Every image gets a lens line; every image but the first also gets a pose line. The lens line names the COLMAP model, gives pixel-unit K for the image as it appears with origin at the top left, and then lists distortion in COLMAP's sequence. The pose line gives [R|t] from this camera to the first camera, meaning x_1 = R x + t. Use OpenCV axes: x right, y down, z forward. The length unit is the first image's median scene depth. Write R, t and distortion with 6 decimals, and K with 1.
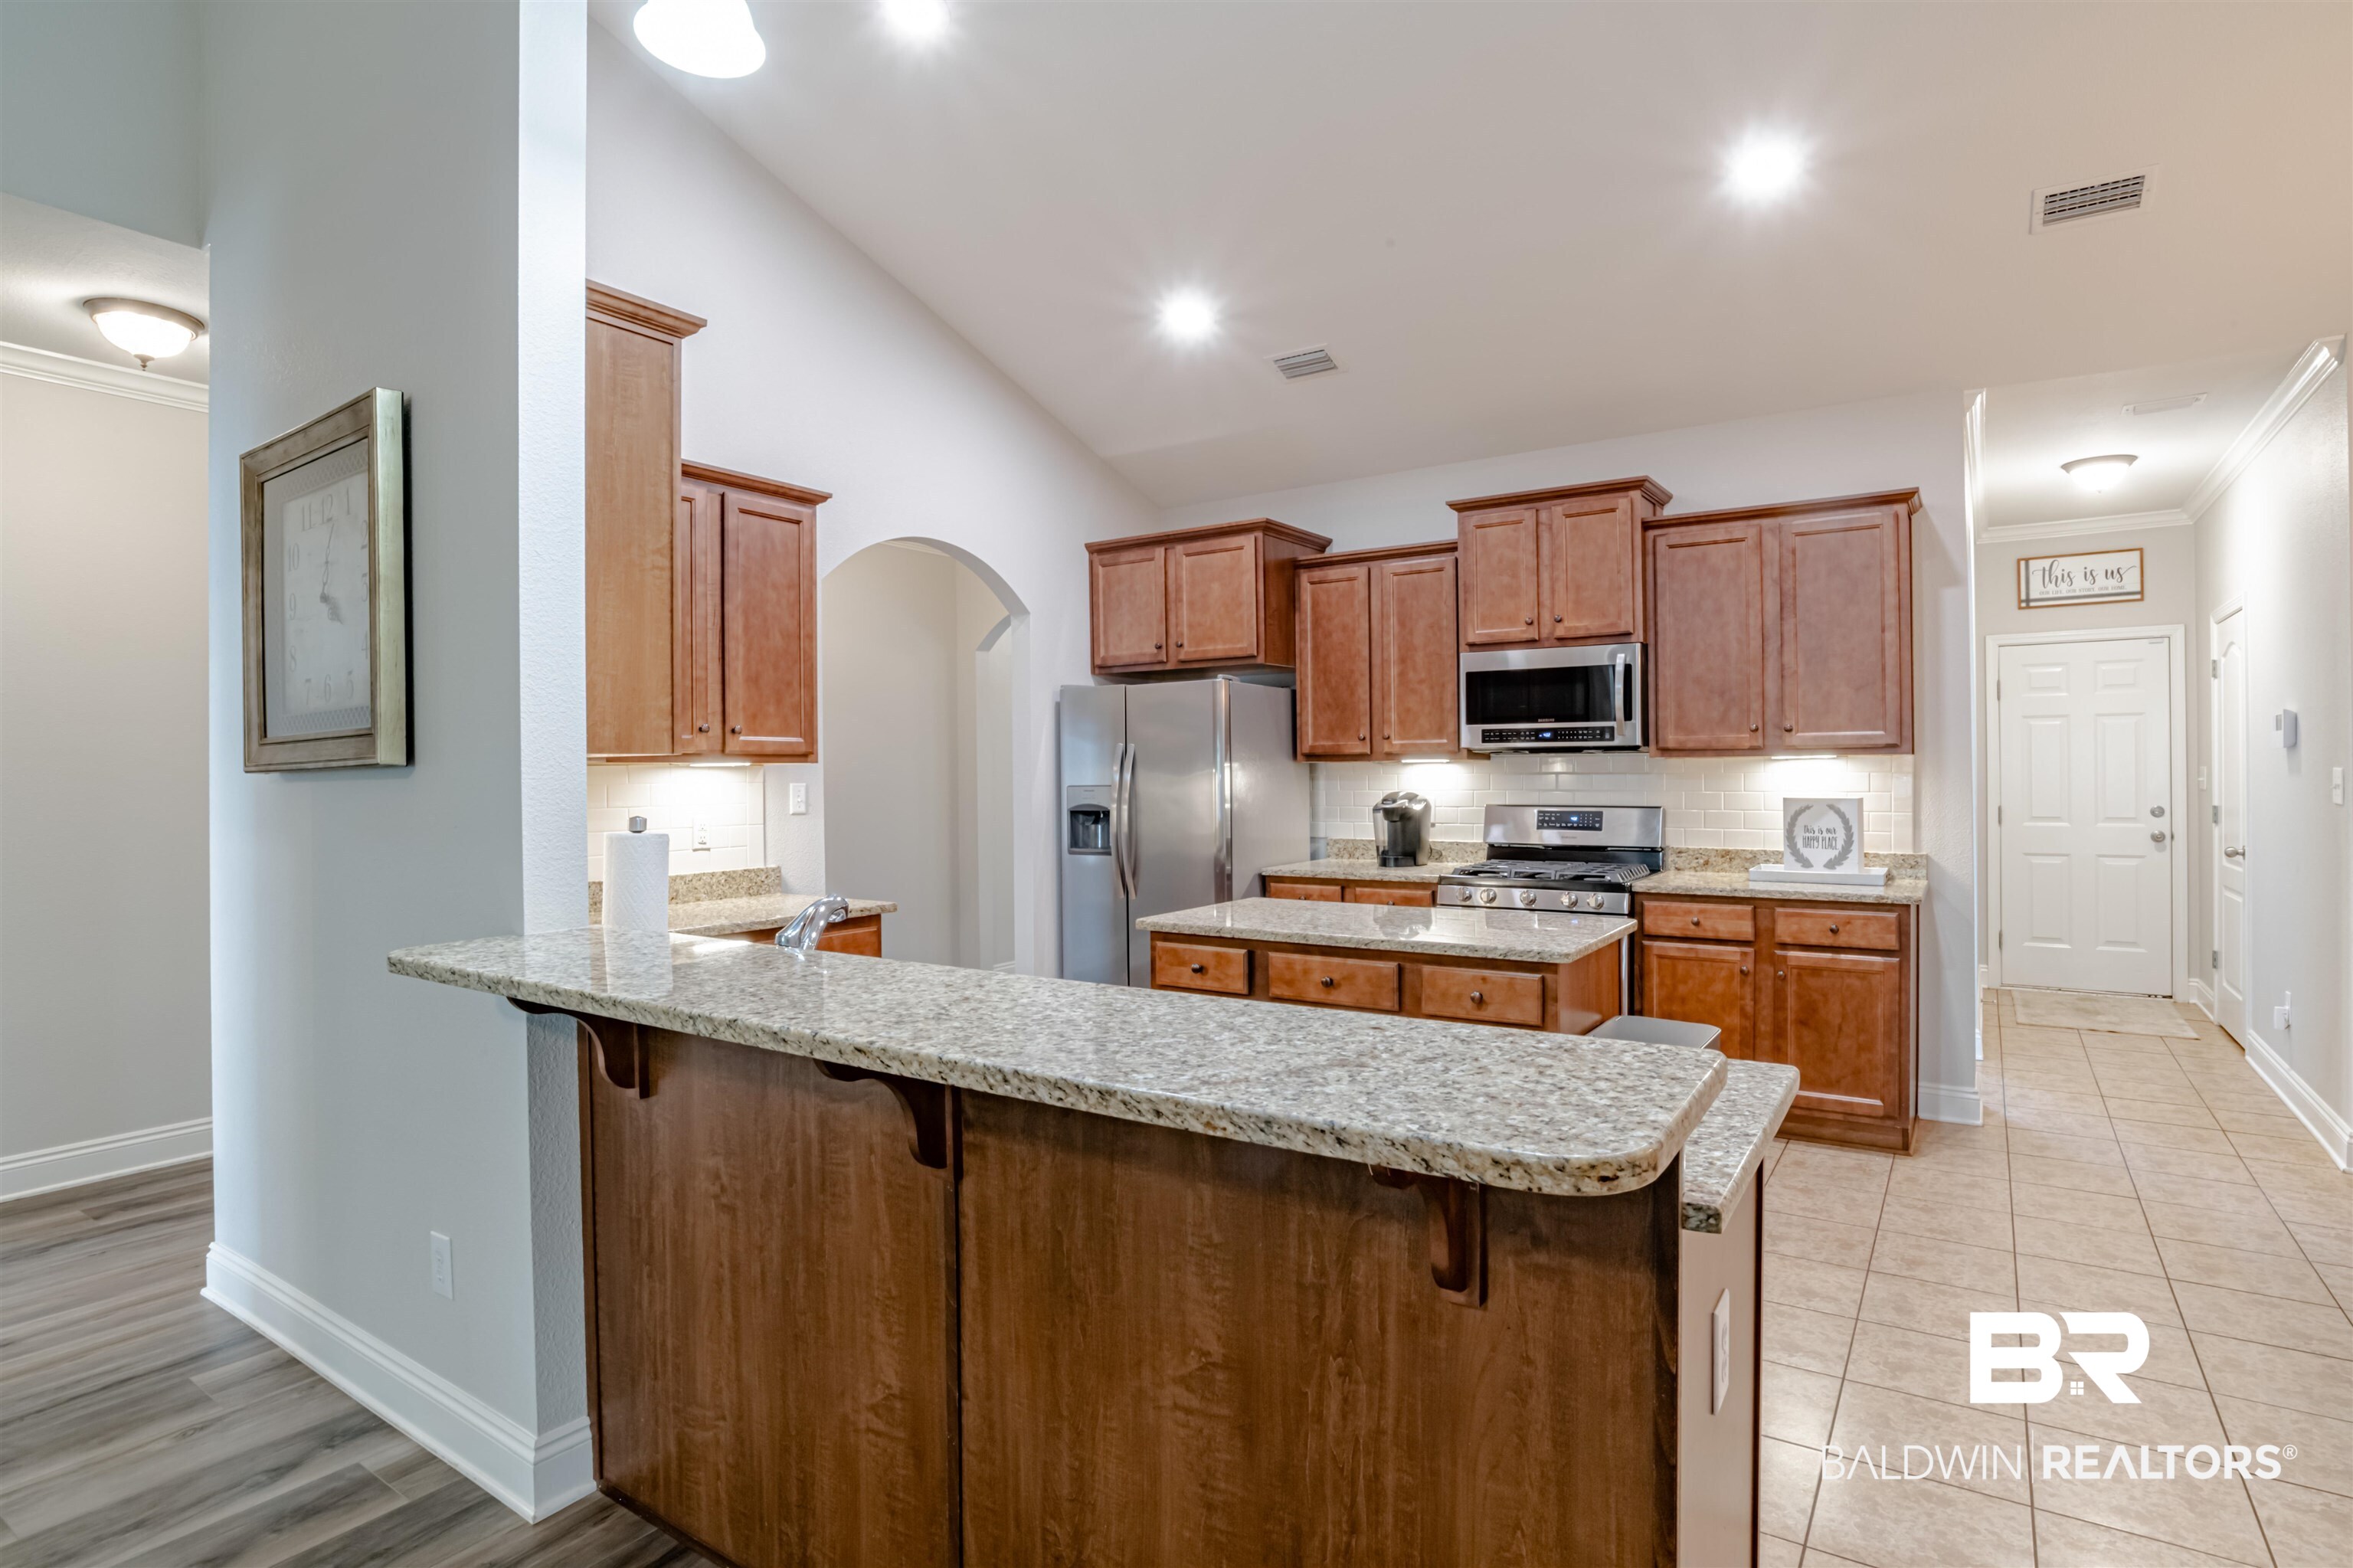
lens RADIAL K [[1198.3, 0, 1195.0], [0, 1198.3, 773.6], [0, 0, 1]] dist [-0.050305, 0.015917]
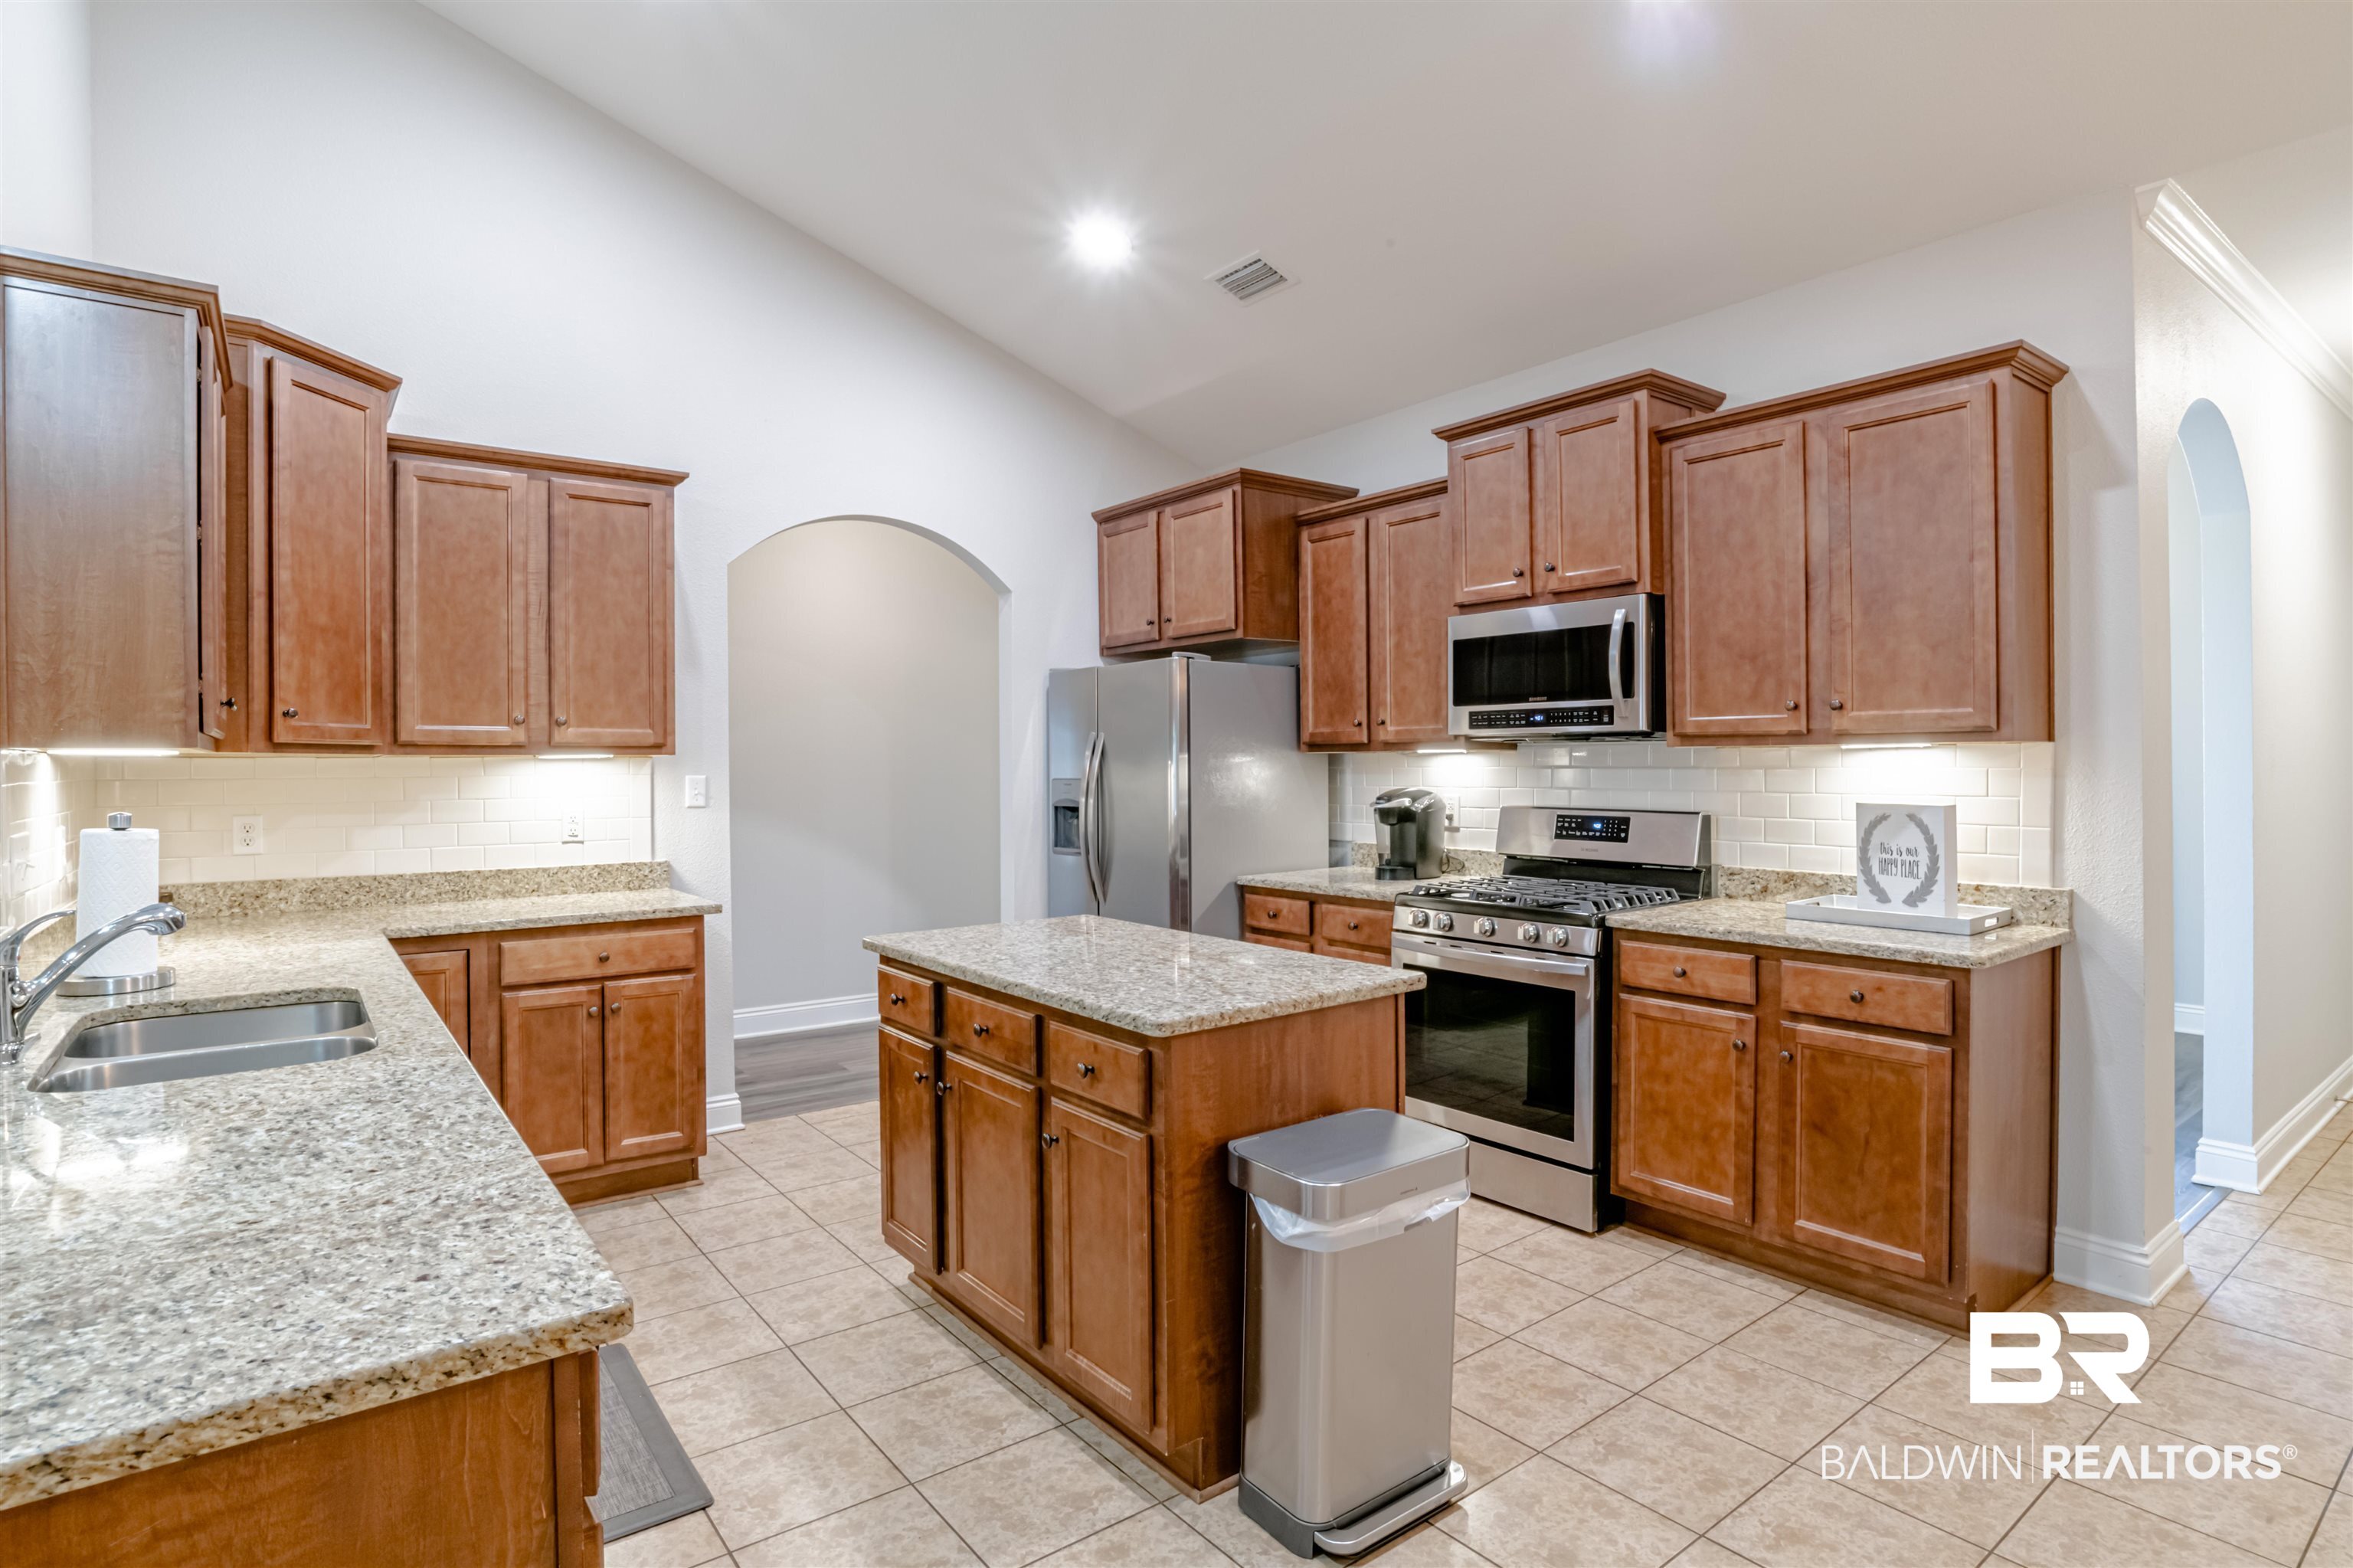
lens RADIAL K [[1198.3, 0, 1192.0], [0, 1198.3, 771.4], [0, 0, 1]] dist [-0.050305, 0.015917]
pose [[0.949051, 0.004445, -0.315092, 0.353823], [-0.001919, 0.999963, 0.008327, -0.003915], [0.315117, -0.007299, 0.949025, 0.207948]]
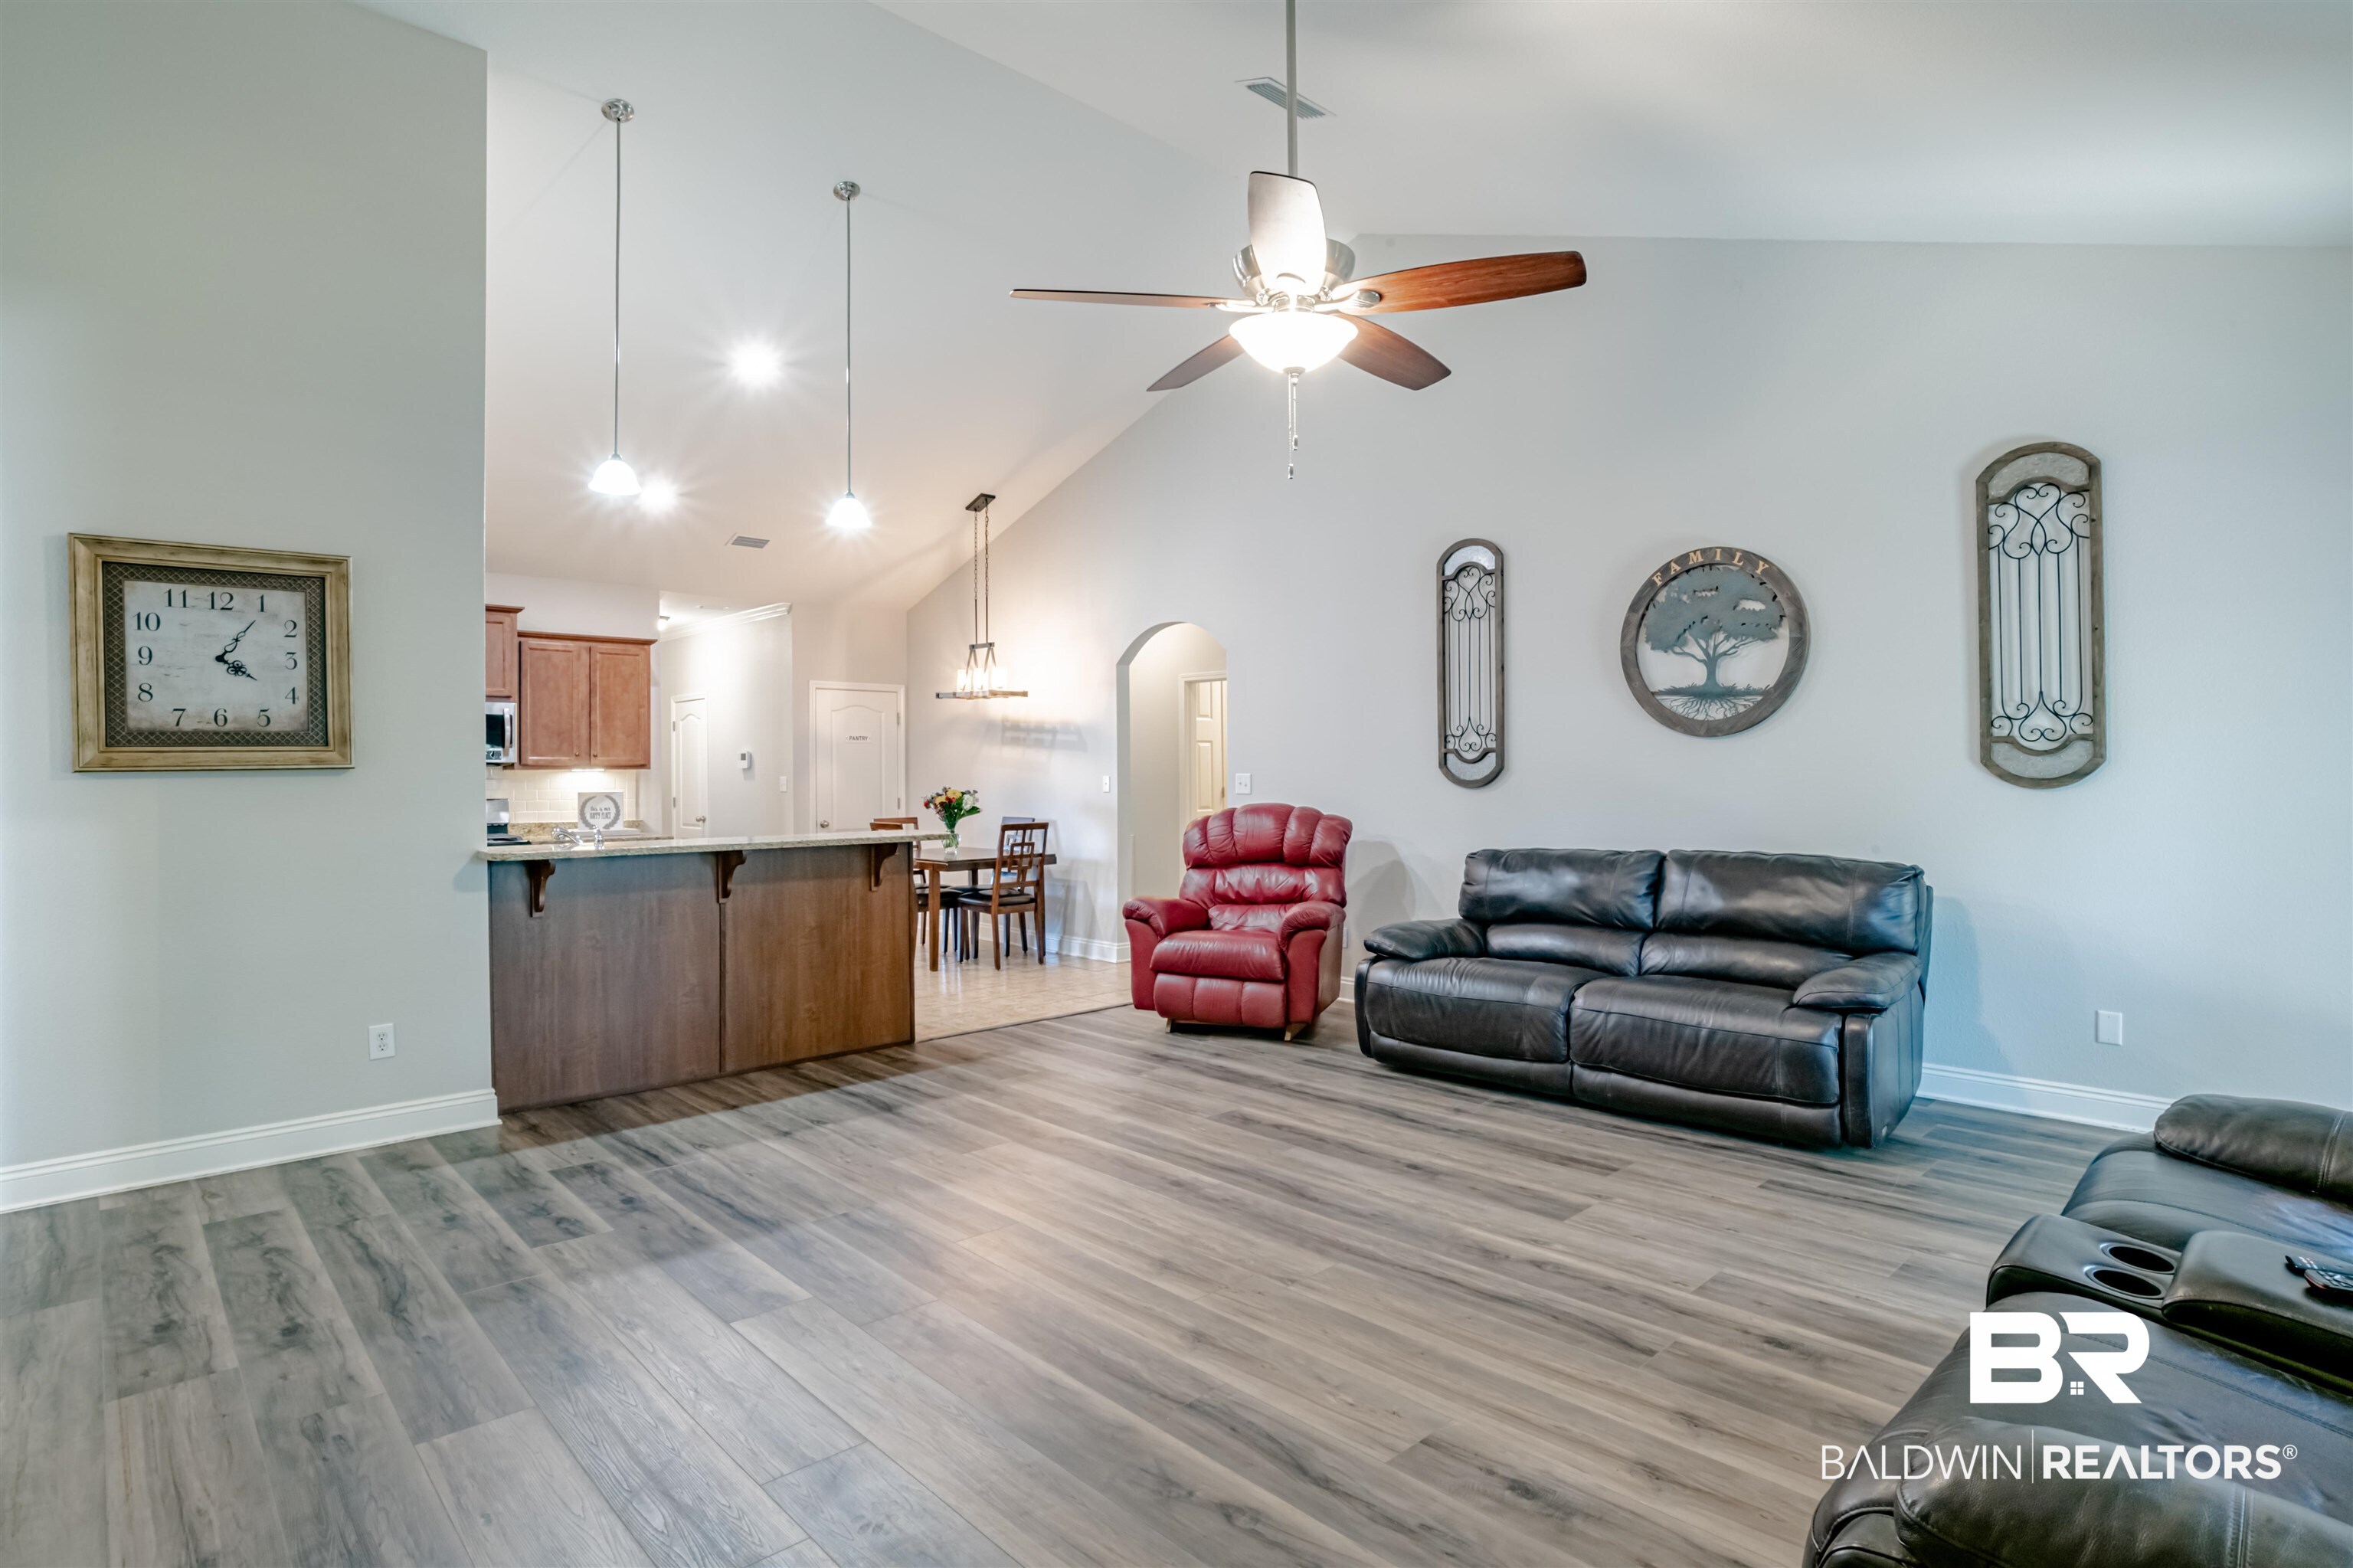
lens RADIAL K [[1198.3, 0, 1182.4], [0, 1198.3, 779.0], [0, 0, 1]] dist [-0.050305, 0.015917]
pose [[0.220565, 0.002379, 0.975369, -1.124896], [0.004394, 0.999984, -0.003432, 0.010514], [-0.975362, 0.005043, 0.220551, -0.328965]]
